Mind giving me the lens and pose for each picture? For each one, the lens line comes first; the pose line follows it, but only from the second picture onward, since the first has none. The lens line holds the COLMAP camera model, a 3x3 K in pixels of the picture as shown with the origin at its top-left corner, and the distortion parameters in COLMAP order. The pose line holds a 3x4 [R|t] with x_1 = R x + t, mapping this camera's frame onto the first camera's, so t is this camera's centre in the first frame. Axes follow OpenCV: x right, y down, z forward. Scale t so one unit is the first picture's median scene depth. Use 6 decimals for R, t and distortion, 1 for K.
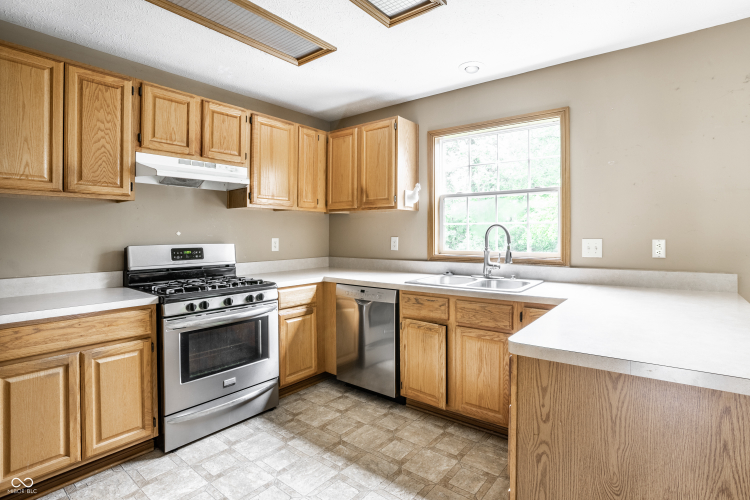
lens RADIAL K [[377.8, 0, 399.0], [0, 377.8, 229.4], [0, 0, 1]] dist [-0.072820, 0.034828]
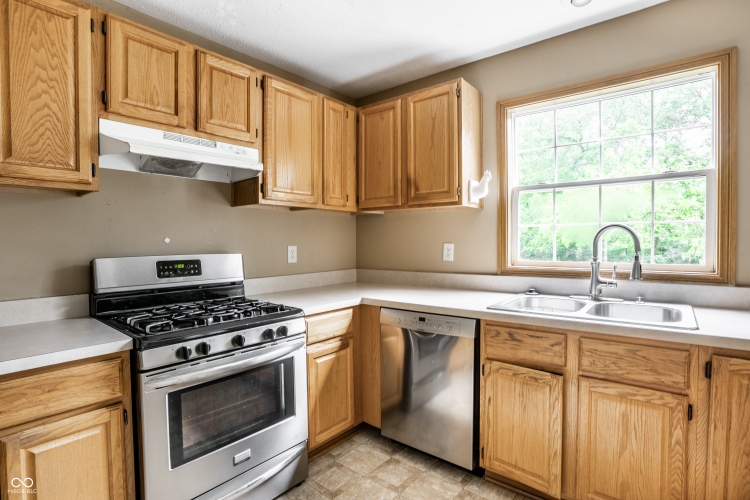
lens RADIAL K [[375.5, 0, 377.7], [0, 375.5, 245.8], [0, 0, 1]] dist [-0.071156, 0.028286]
pose [[0.999096, -0.005153, -0.042195, -0.161131], [0.006176, 0.999689, 0.024149, 0.007464], [0.042058, -0.024388, 0.998818, 0.312331]]
